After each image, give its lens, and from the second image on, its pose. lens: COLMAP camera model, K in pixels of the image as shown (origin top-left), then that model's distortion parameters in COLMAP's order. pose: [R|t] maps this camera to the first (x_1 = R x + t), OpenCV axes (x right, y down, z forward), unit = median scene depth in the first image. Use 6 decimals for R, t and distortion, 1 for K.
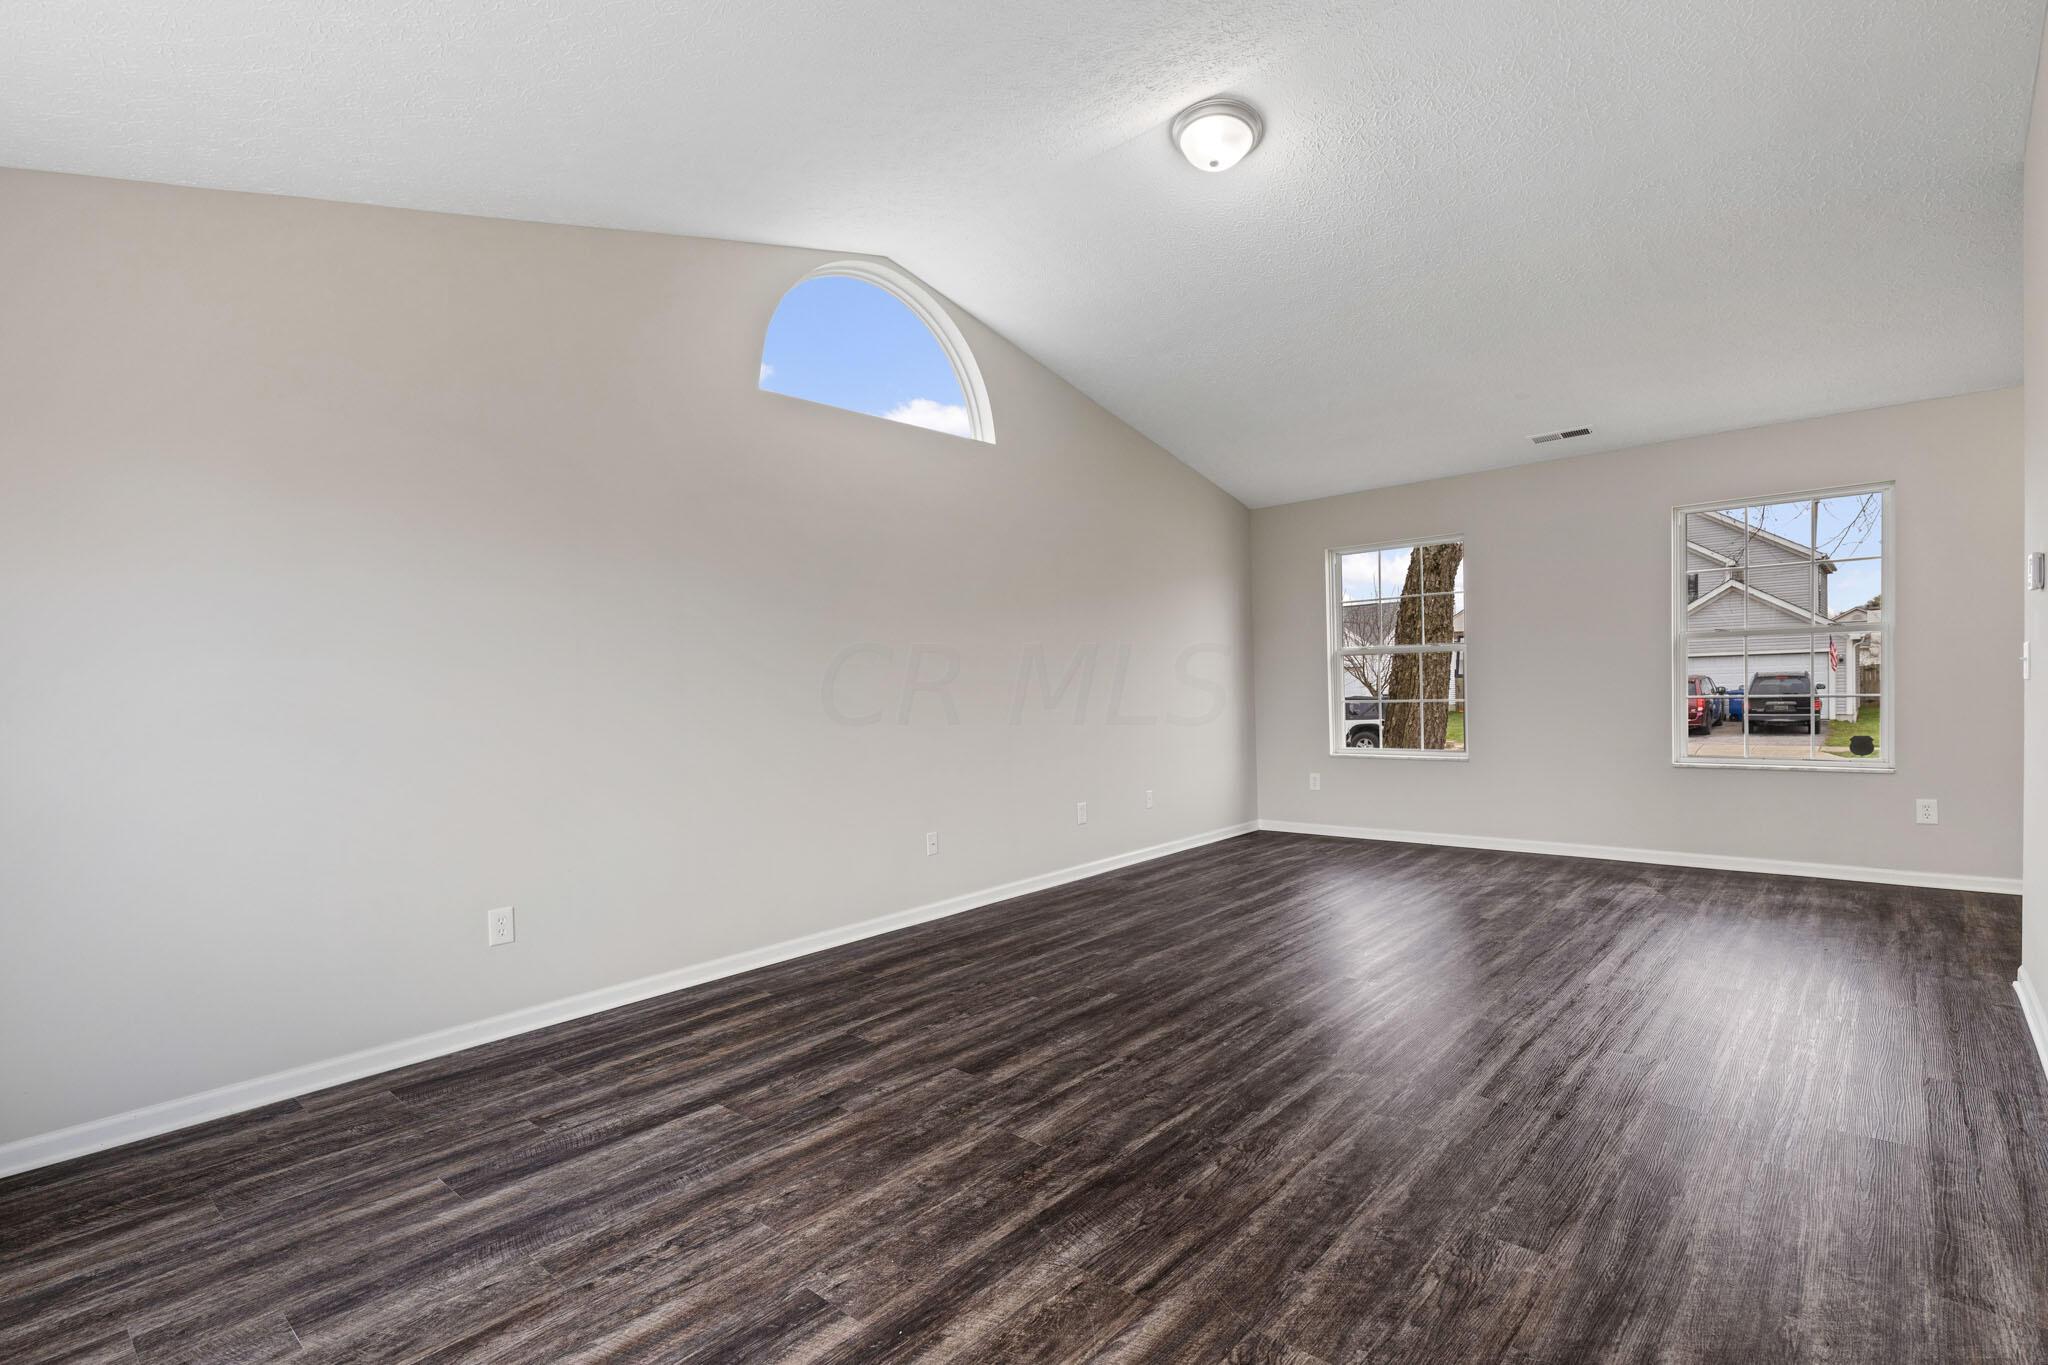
lens RADIAL K [[915.1, 0, 1043.5], [0, 915.1, 682.5], [0, 0, 1]] dist [0.000894, 0.000987]
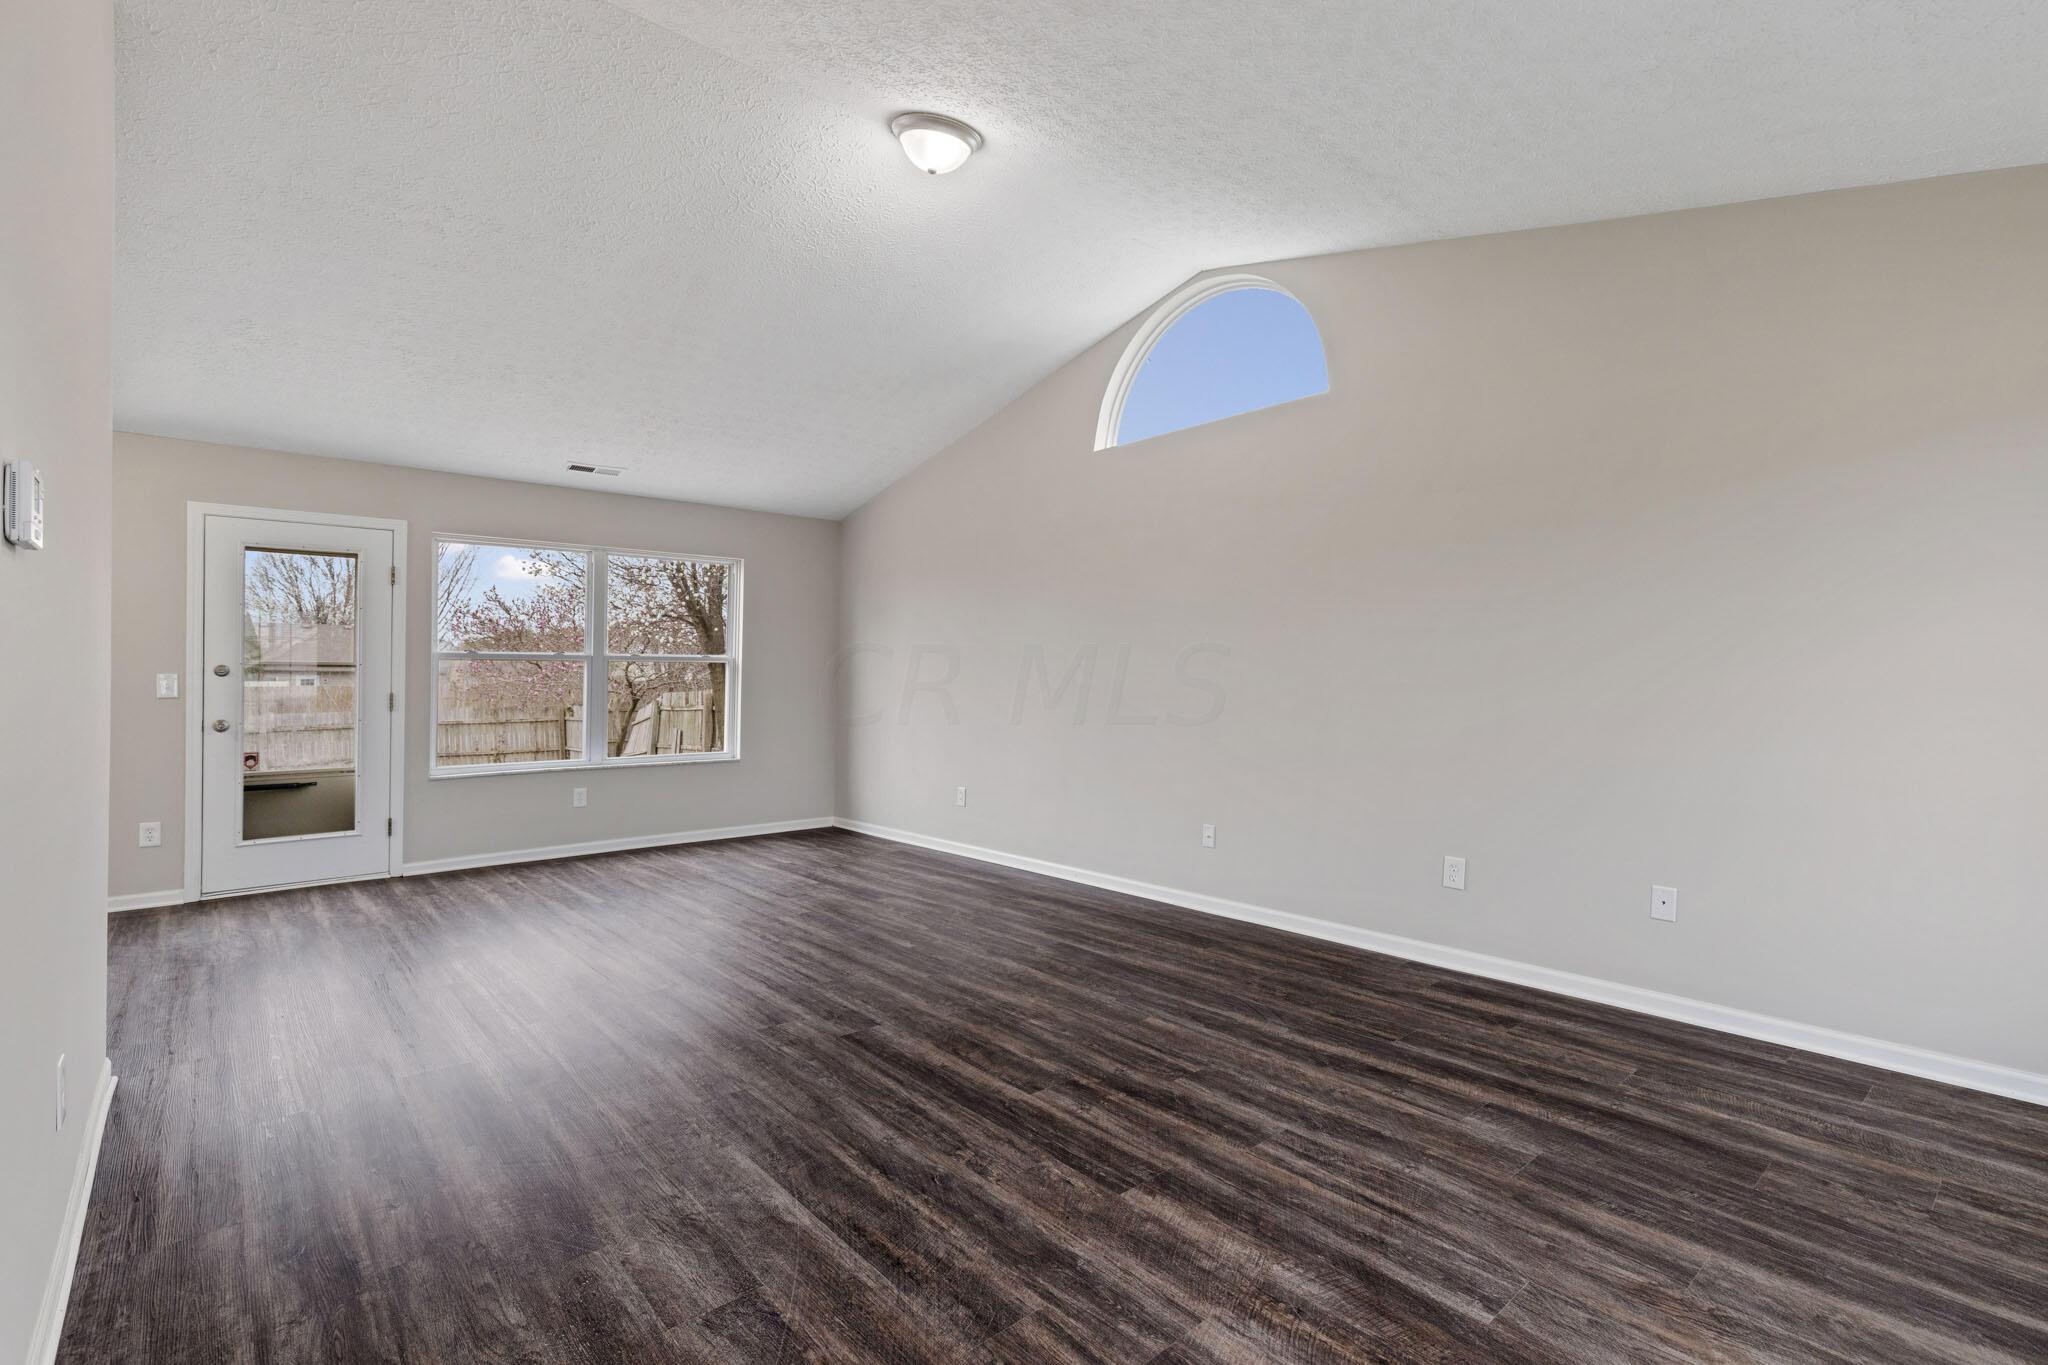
lens RADIAL K [[915.1, 0, 1043.2], [0, 915.1, 679.7], [0, 0, 1]] dist [0.000894, 0.000987]
pose [[-0.073981, 0.034649, -0.996658, 0.973343], [0.003454, 0.999399, 0.034488, -0.028814], [0.997254, -0.000891, -0.074056, 1.009884]]
